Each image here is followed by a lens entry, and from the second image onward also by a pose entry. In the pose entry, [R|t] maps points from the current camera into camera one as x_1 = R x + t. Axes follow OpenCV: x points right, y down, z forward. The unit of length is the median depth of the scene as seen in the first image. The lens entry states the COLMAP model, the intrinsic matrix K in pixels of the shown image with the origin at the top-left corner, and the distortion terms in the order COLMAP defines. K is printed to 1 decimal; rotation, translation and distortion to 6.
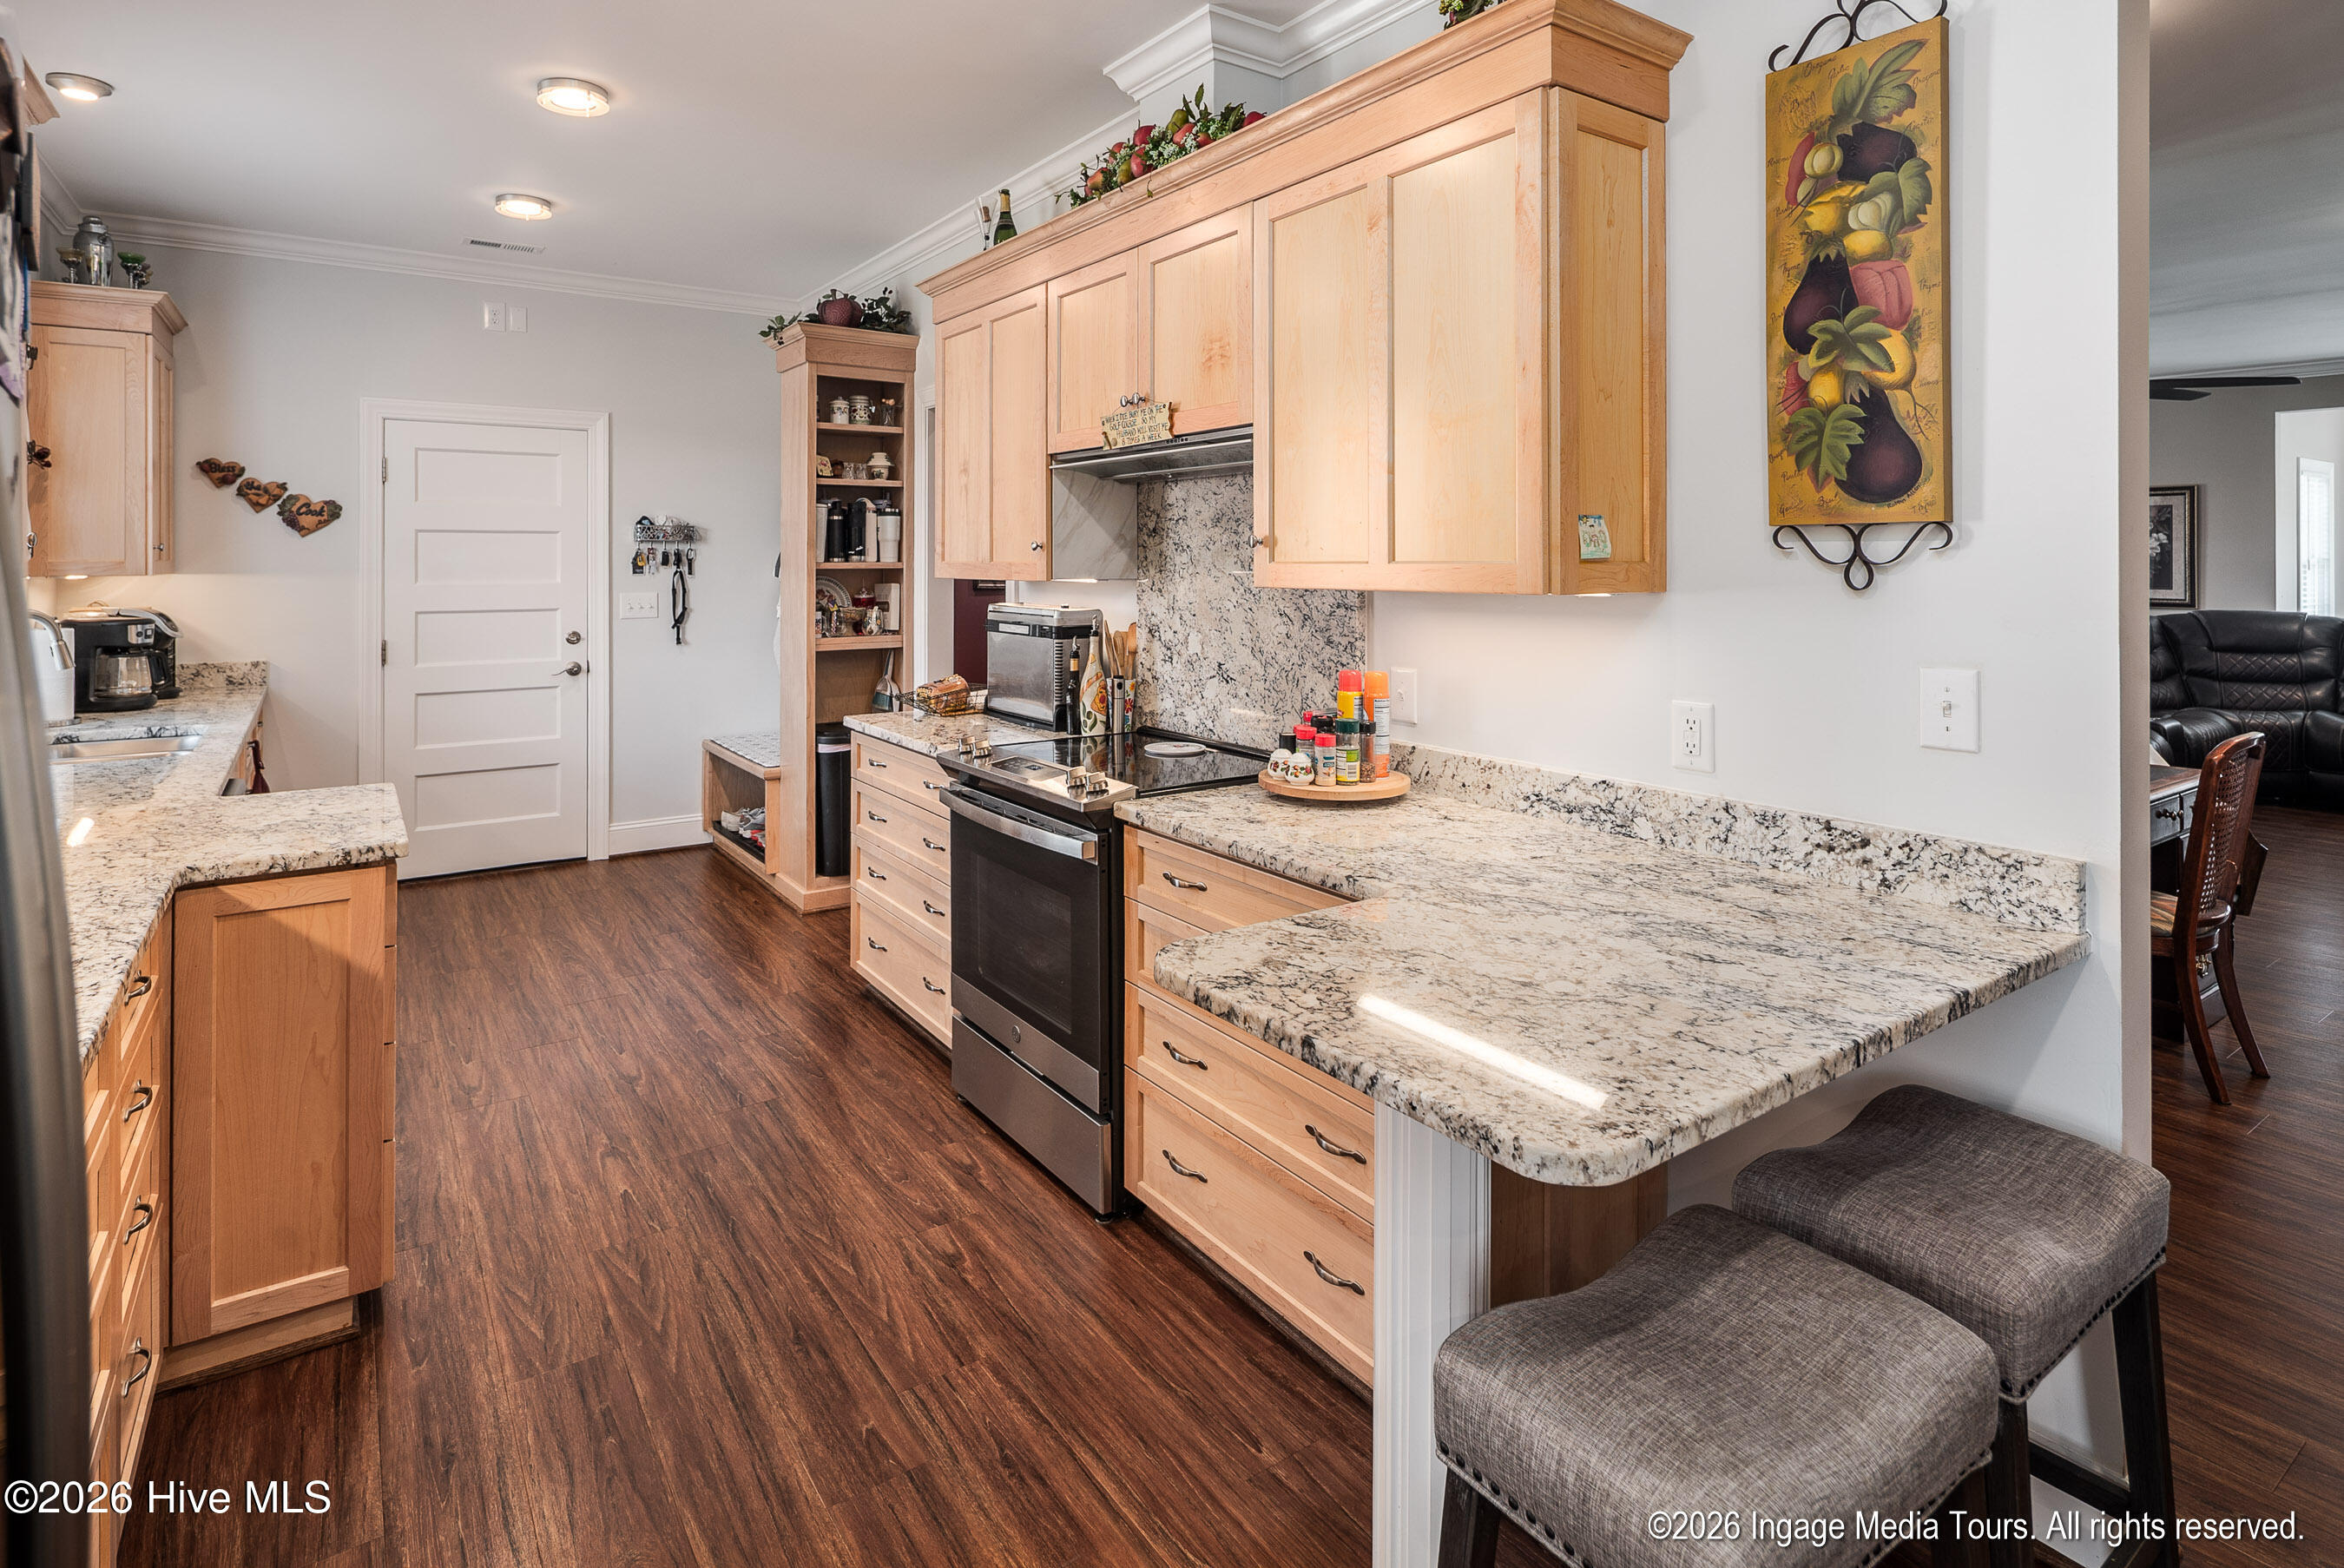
lens RADIAL K [[1183.1, 0, 1167.8], [0, 1183.1, 563.0], [0, 0, 1]] dist [0.004103, -0.002031]
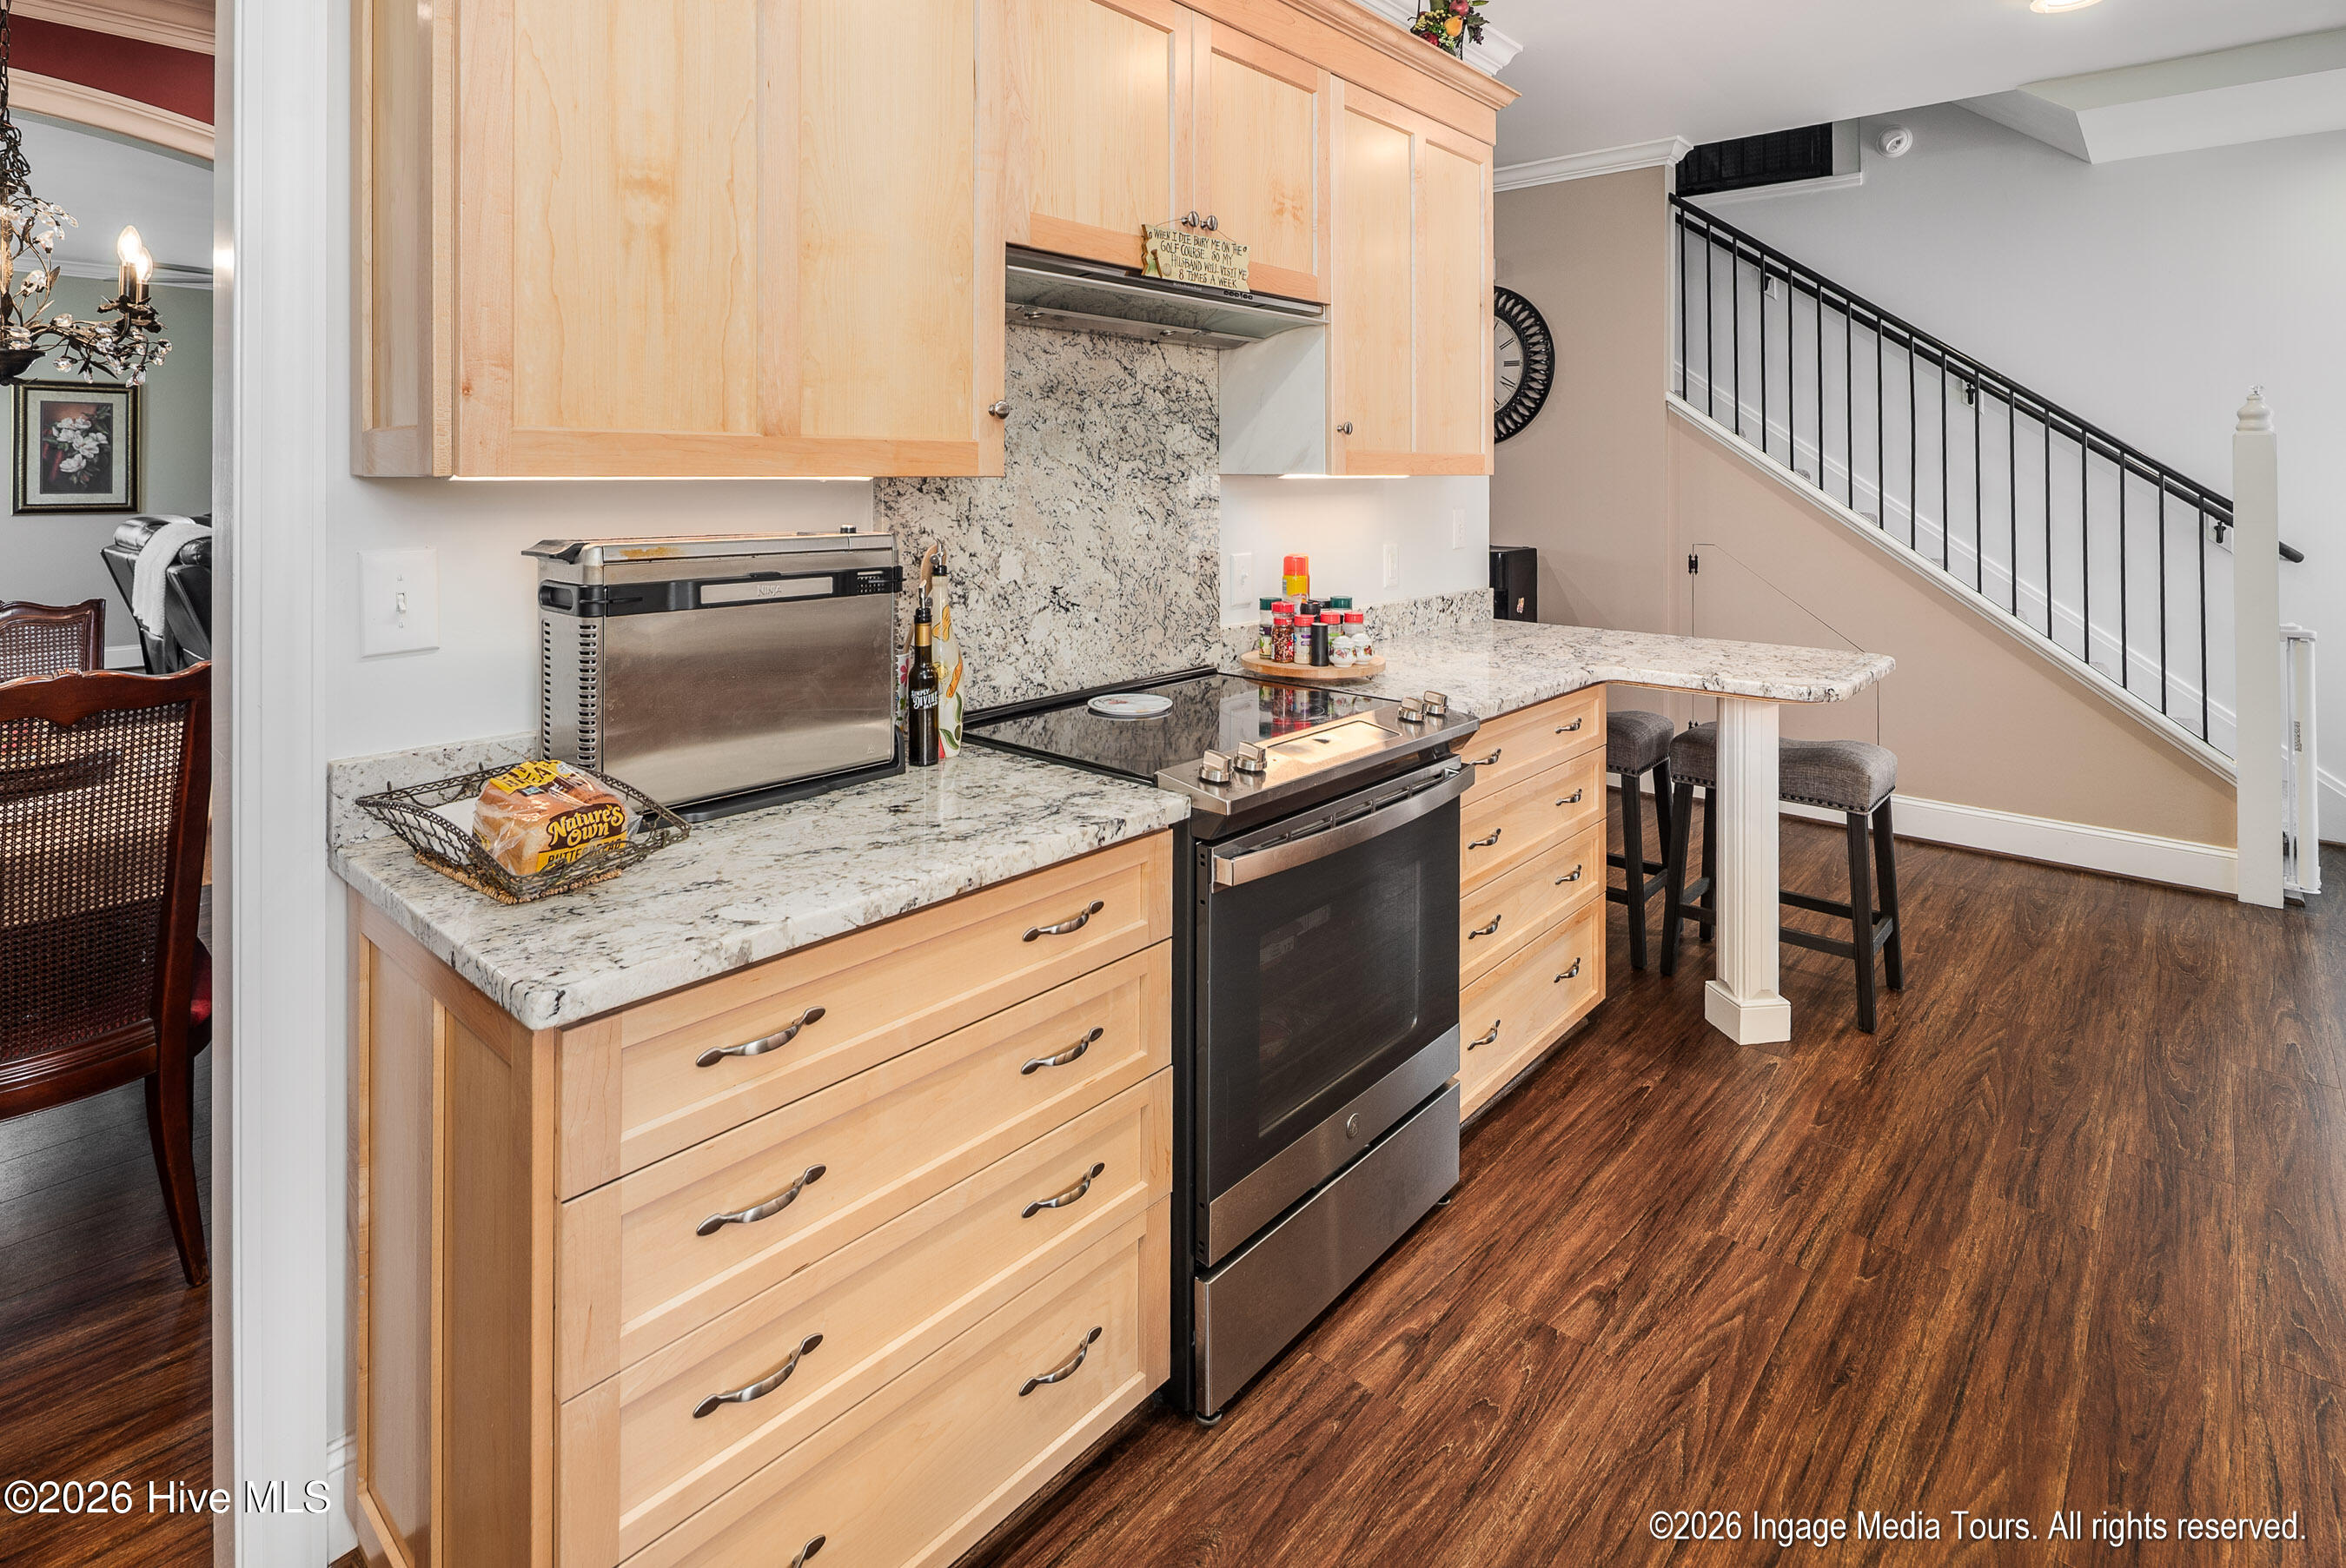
lens RADIAL K [[1184.0, 0, 1146.9], [0, 1184.0, 470.3], [0, 0, 1]] dist [0.004103, -0.002031]
pose [[-0.226896, 0.001136, 0.973918, -0.758981], [0.000707, 0.999999, -0.001001, 0.015553], [-0.973919, 0.000461, -0.226896, 1.248234]]
